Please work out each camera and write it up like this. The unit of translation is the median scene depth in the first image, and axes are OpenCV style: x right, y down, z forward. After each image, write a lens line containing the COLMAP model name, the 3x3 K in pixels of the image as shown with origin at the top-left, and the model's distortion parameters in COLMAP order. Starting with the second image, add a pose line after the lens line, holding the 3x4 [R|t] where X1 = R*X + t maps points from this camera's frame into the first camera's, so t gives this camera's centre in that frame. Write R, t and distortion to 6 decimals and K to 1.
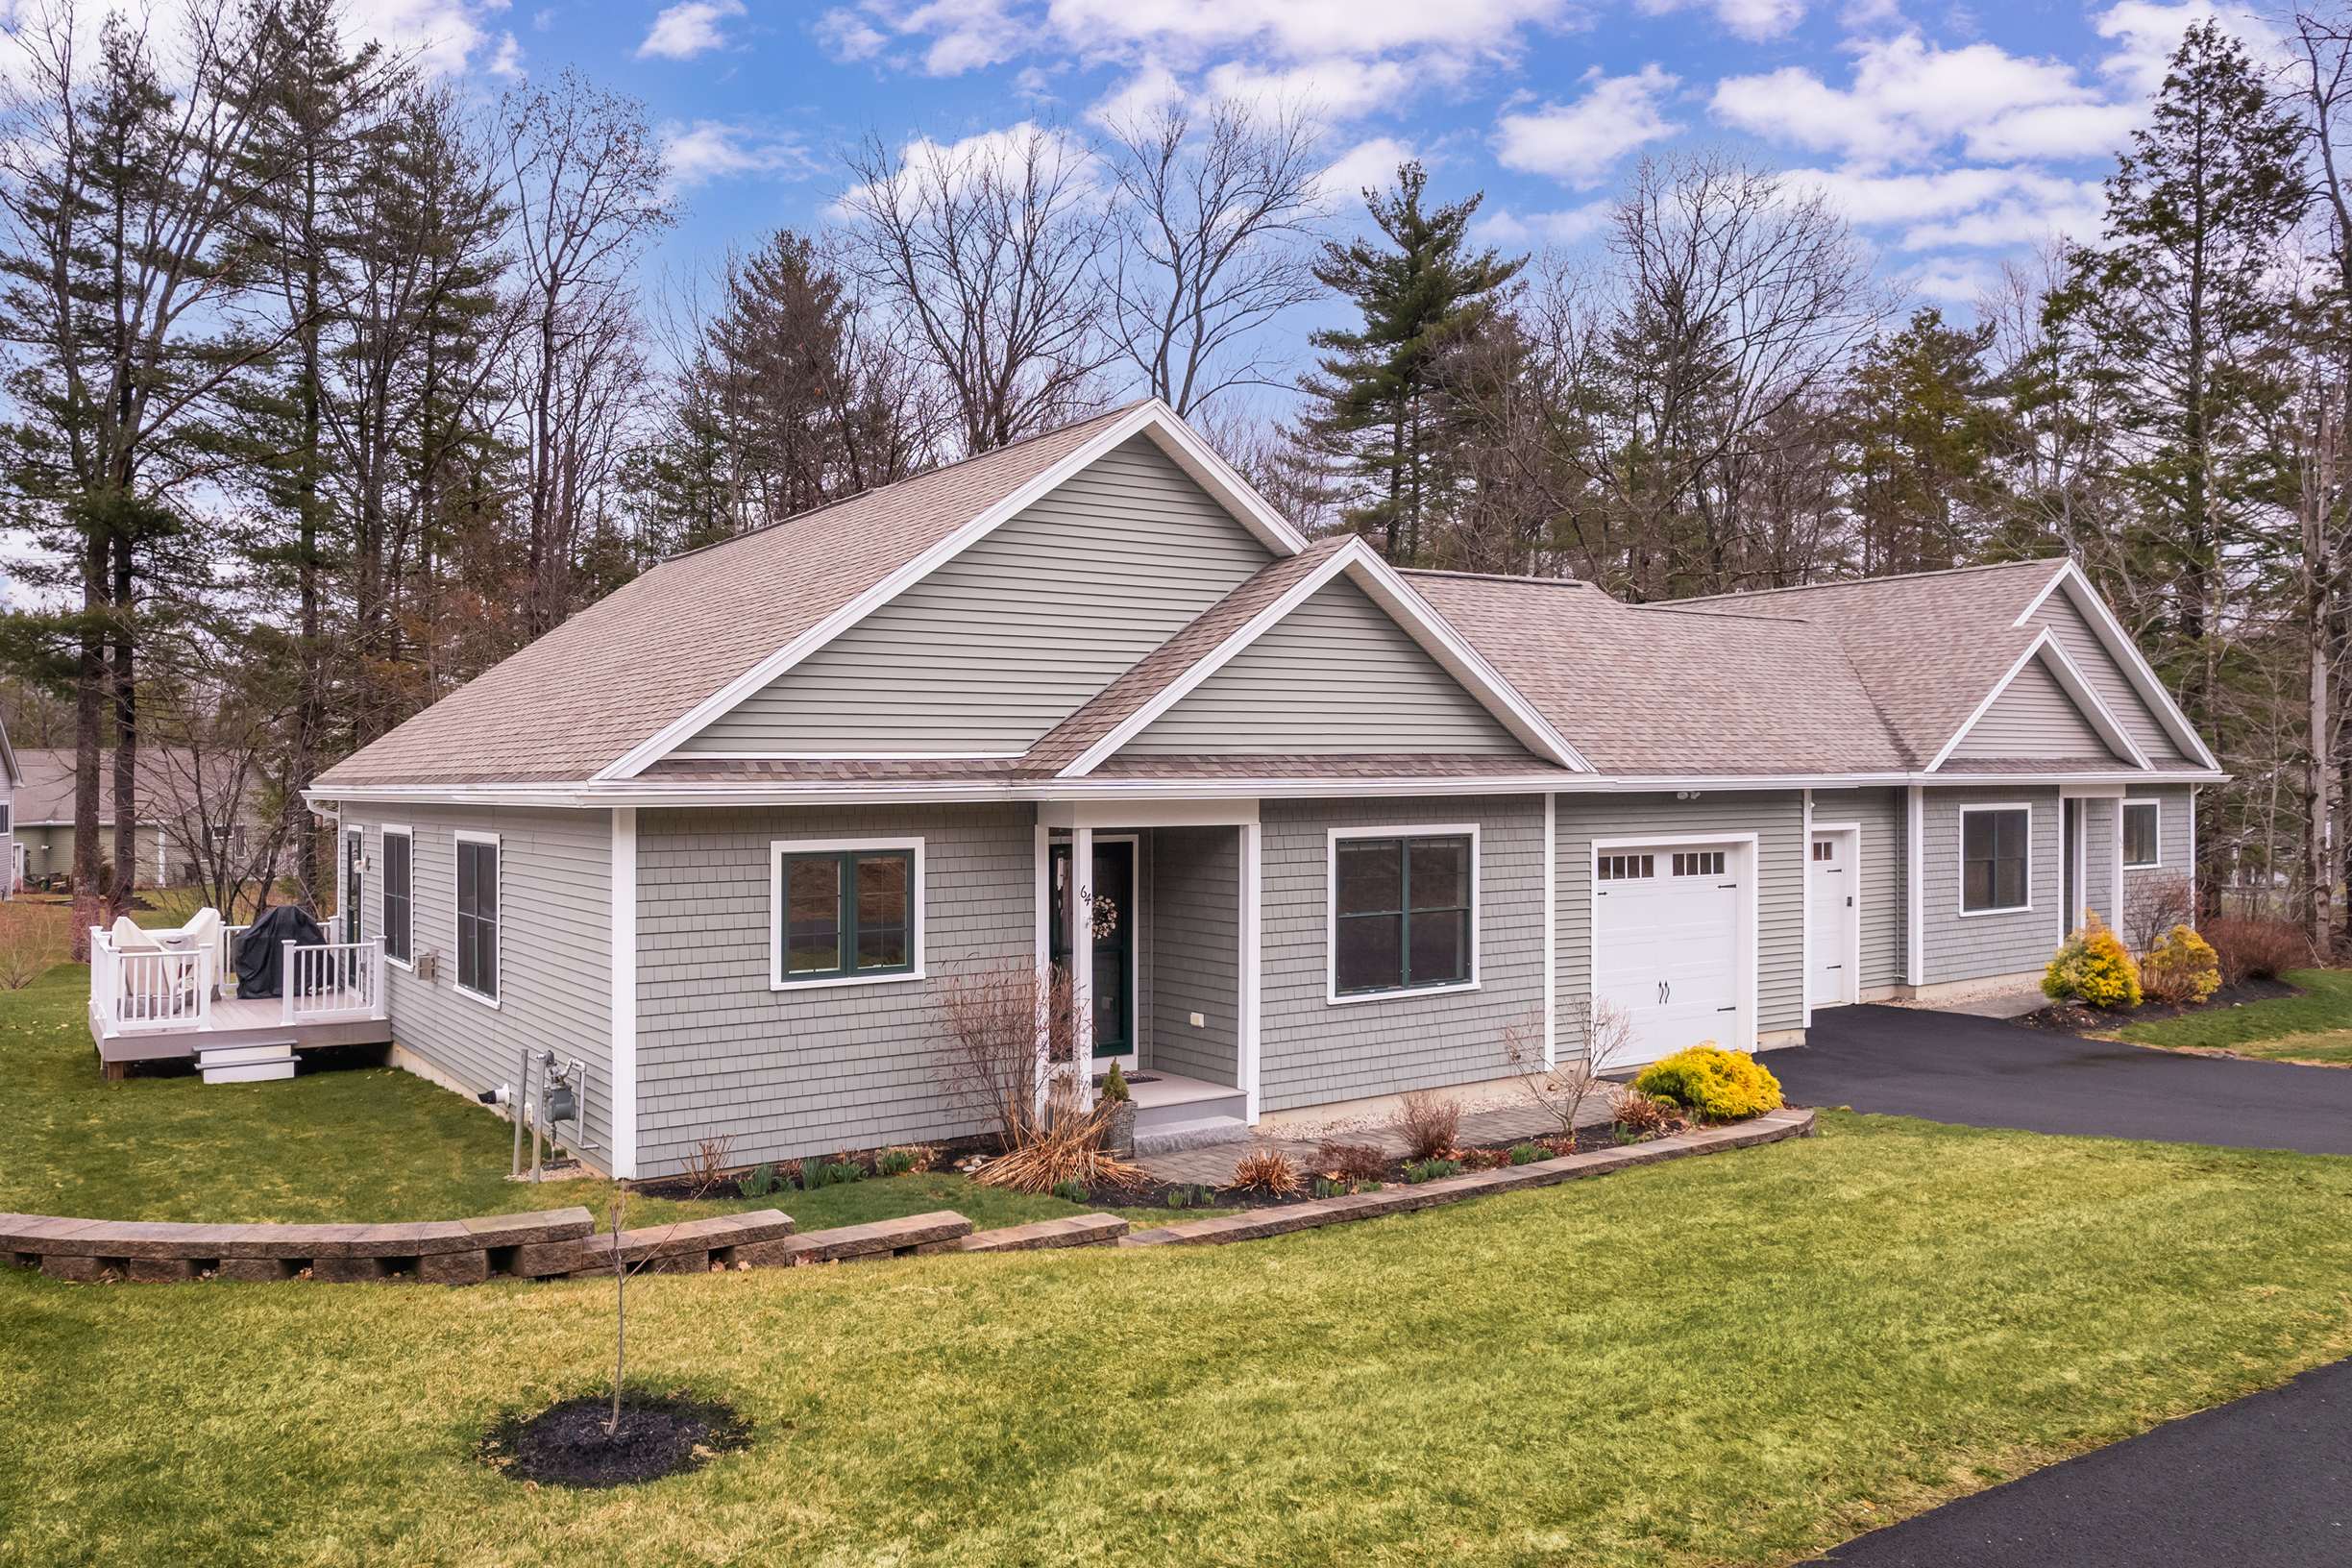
lens RADIAL K [[1782.9, 0, 1176.0], [0, 1782.9, 784.0], [0, 0, 1]] dist [-0.039262, 0.001802]
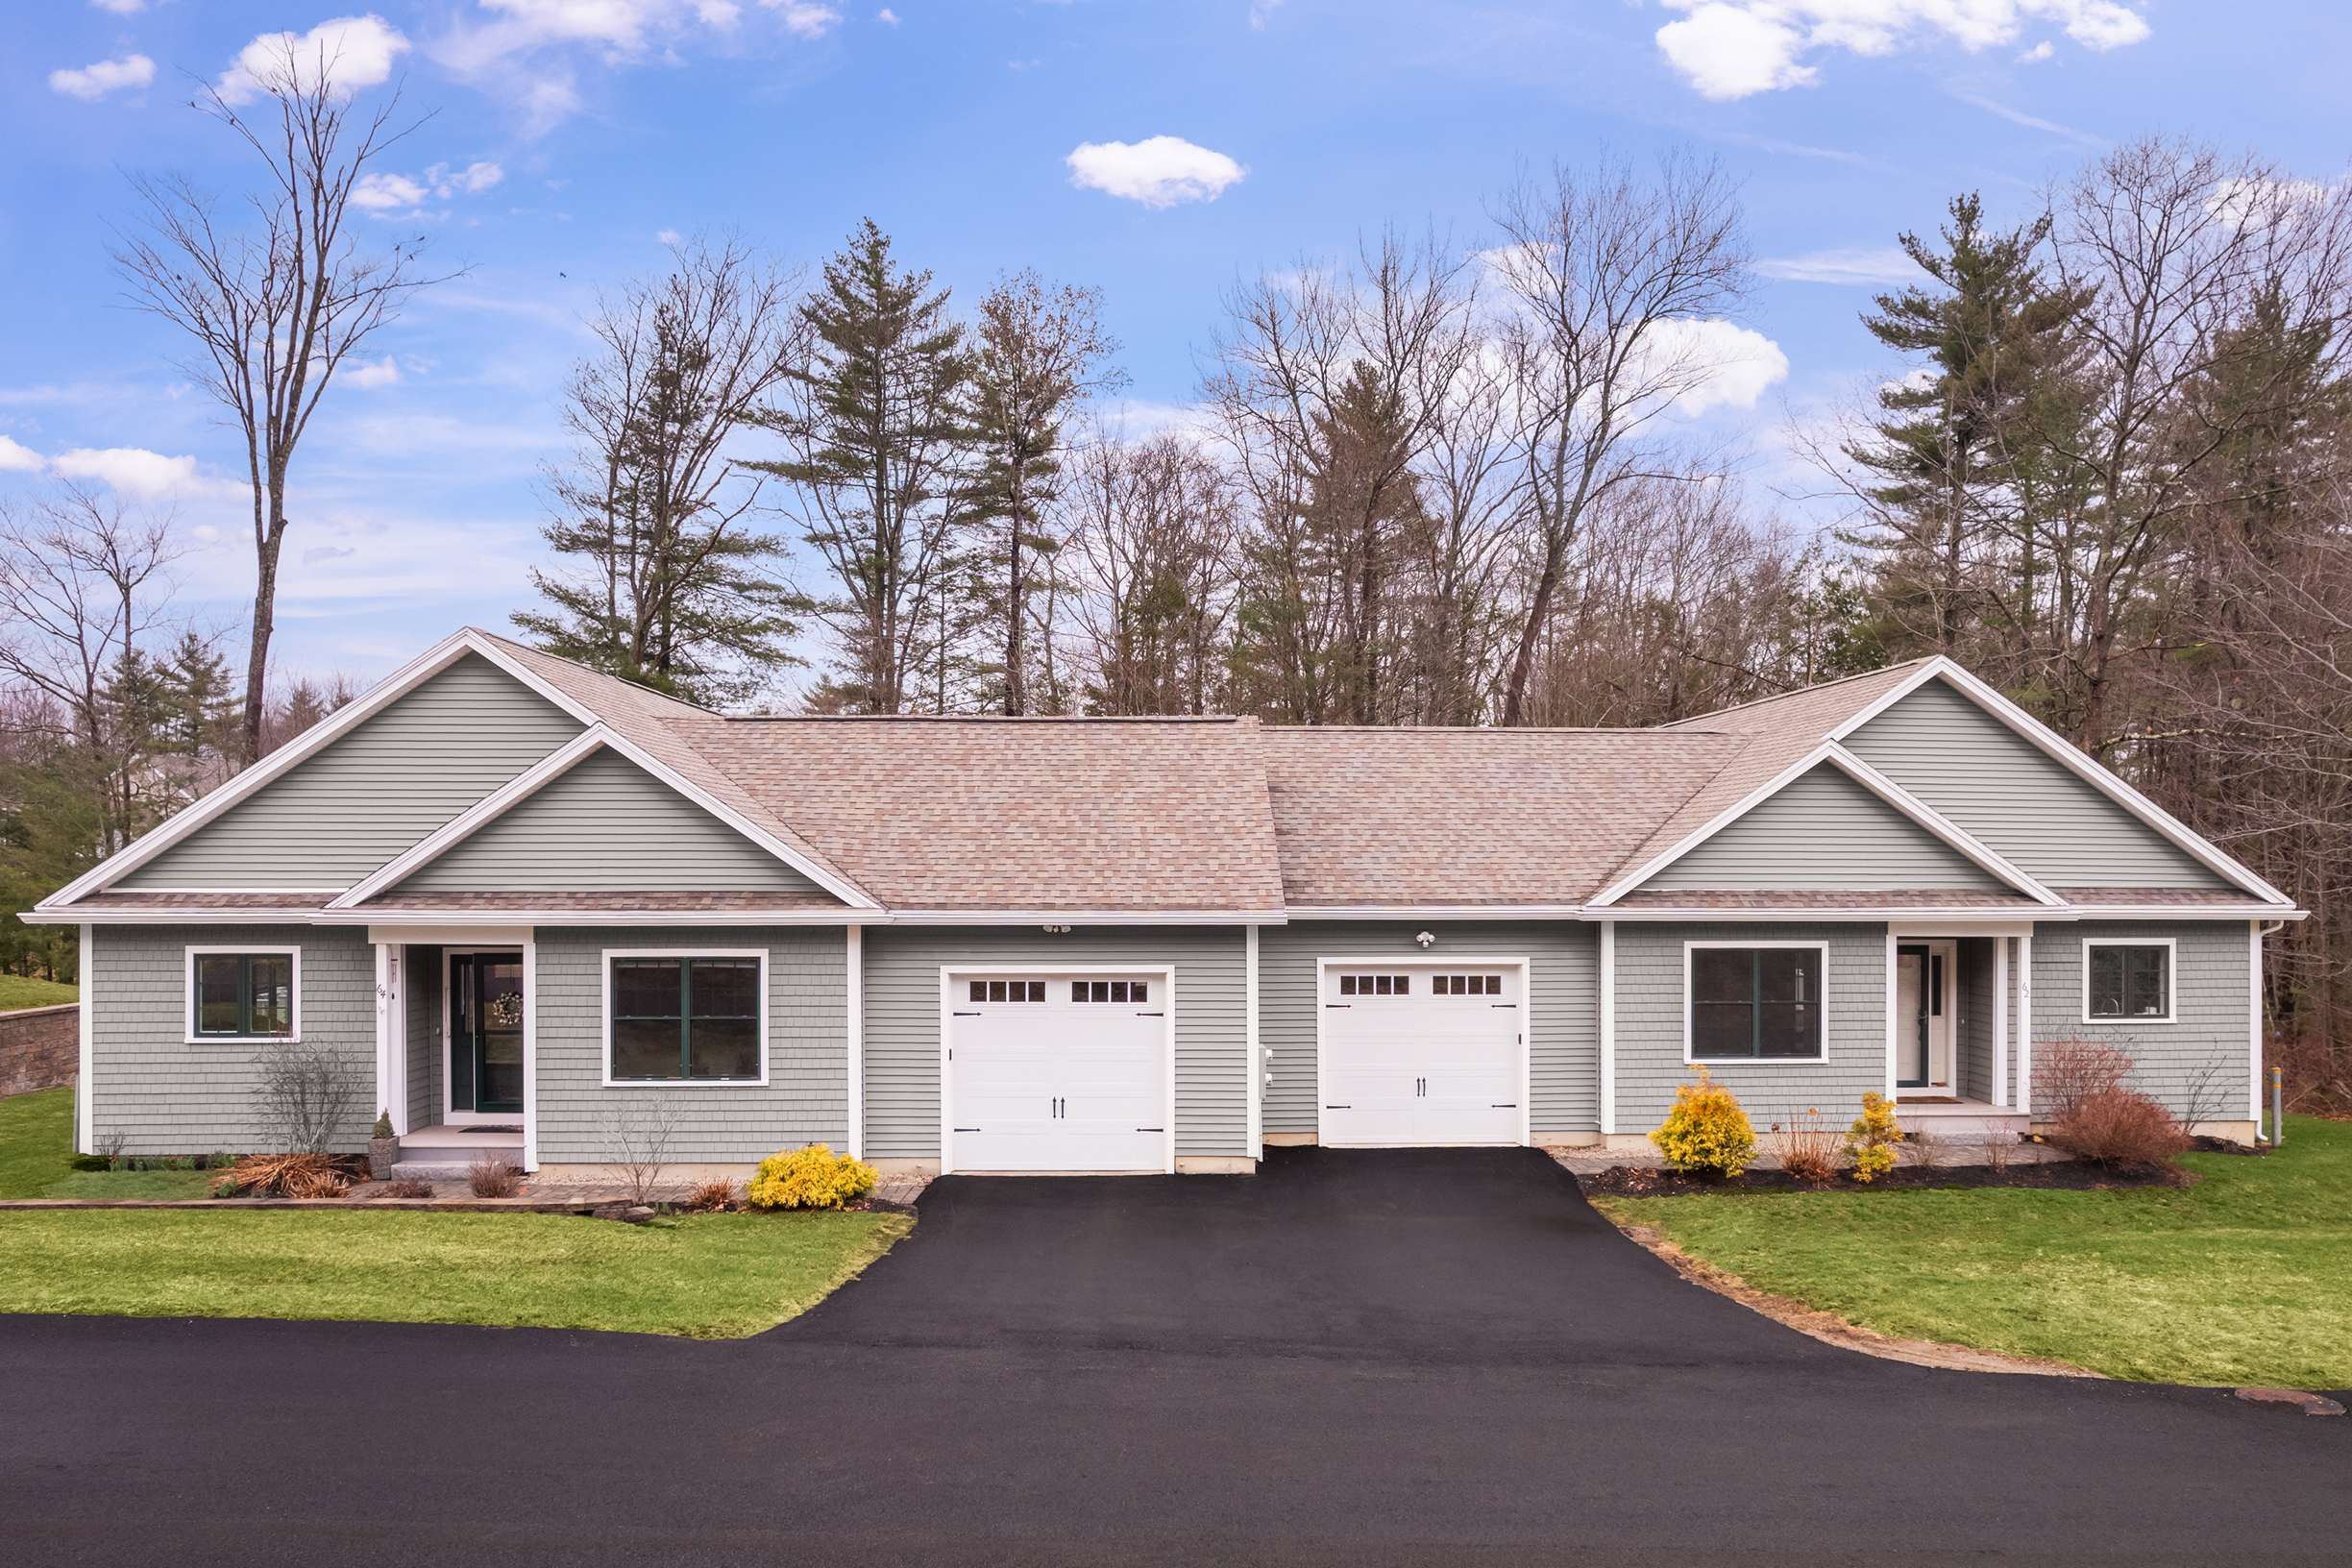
lens RADIAL K [[1829.0, 0, 1263.1], [0, 1829.0, 873.2], [0, 0, 1]] dist [-0.062475, 0.091792]
pose [[0.845968, 0.013623, -0.533059, 1.109918], [-0.010073, 0.999903, 0.009568, -0.044187], [0.533138, -0.002725, 0.846024, 0.136599]]
